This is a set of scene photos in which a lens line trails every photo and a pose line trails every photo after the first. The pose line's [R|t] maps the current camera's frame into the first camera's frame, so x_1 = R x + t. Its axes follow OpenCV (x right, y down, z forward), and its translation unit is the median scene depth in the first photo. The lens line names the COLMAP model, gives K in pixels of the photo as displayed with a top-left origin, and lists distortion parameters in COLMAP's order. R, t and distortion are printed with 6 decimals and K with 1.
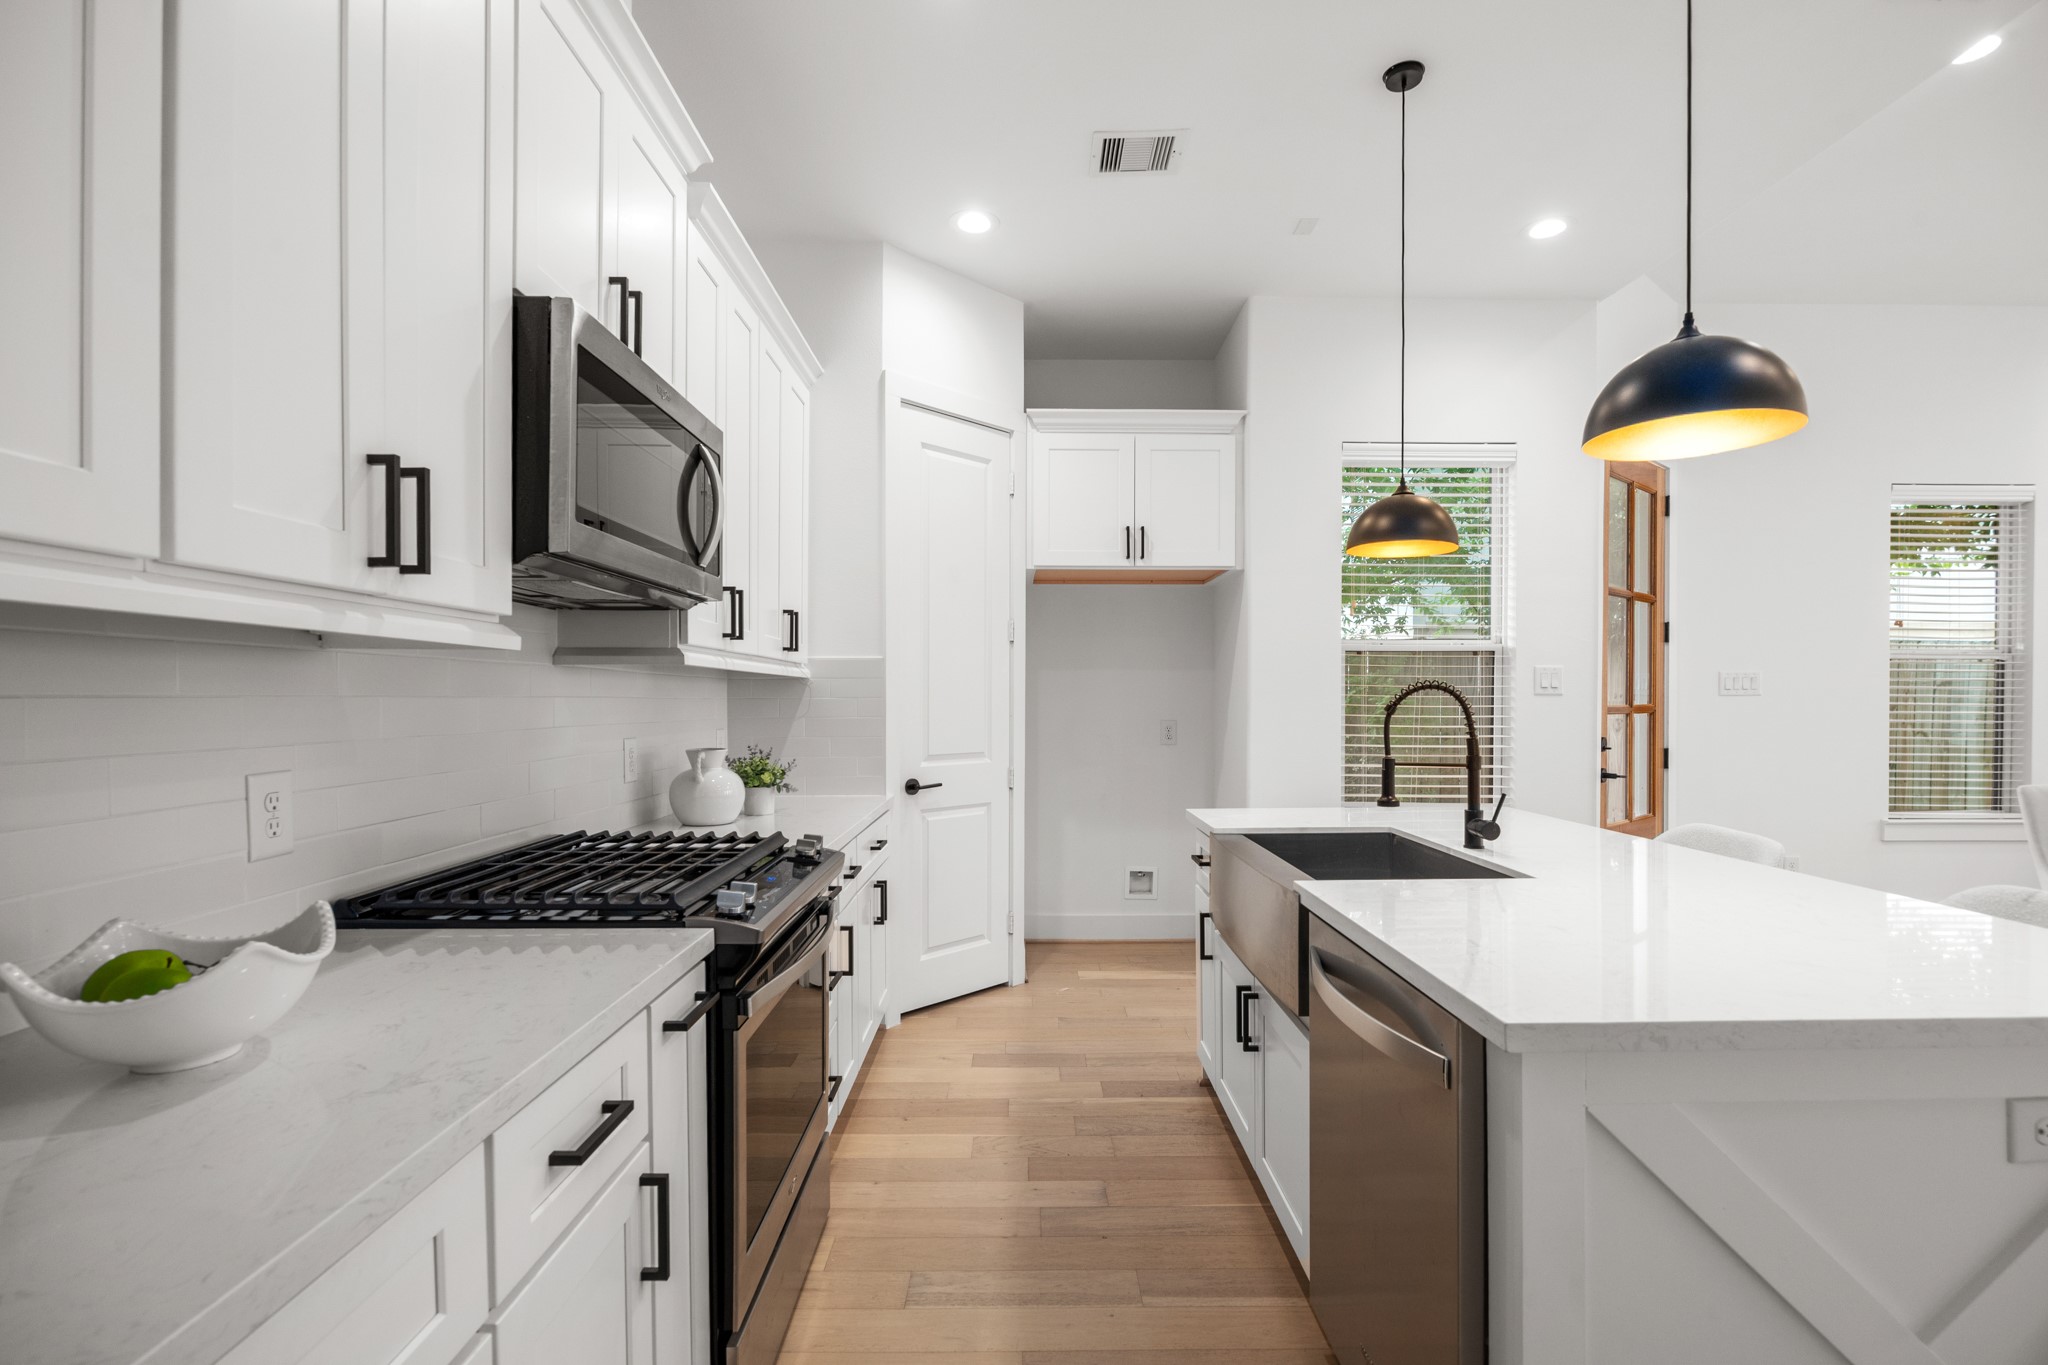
lens RADIAL K [[929.2, 0, 1020.7], [0, 929.2, 712.6], [0, 0, 1]] dist [-0.001743, -0.000423]
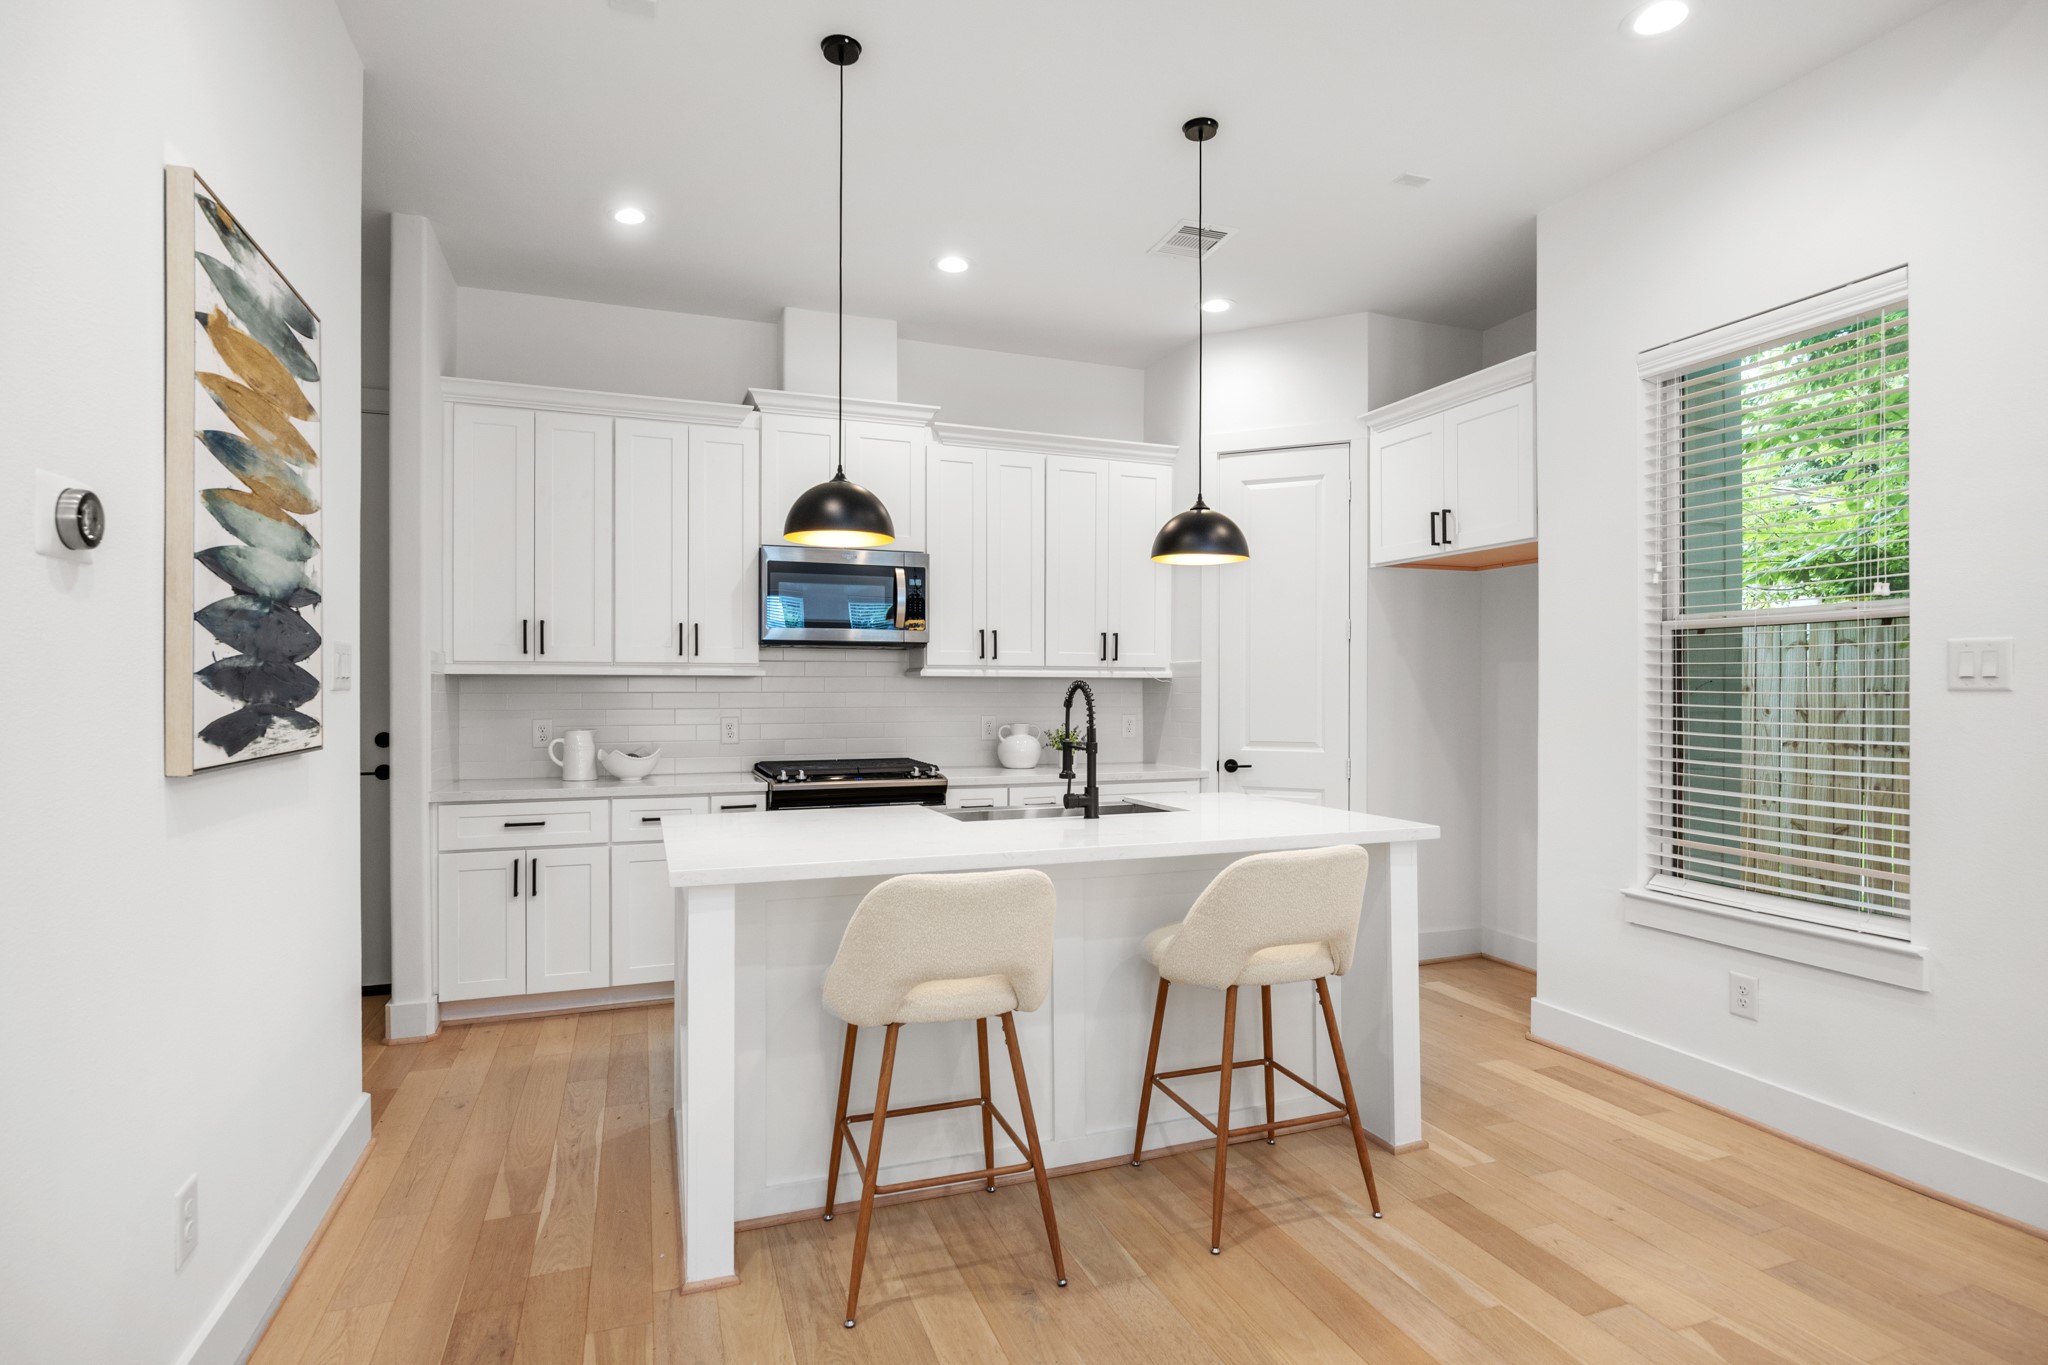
lens RADIAL K [[1015.5, 0, 1025.5], [0, 1015.5, 691.7], [0, 0, 1]] dist [-0.004840, -0.000231]
pose [[0.348191, 0.001920, -0.937422, 0.967487], [-0.013709, 0.999901, -0.003044, -0.008974], [0.937323, 0.013911, 0.348183, 0.261459]]
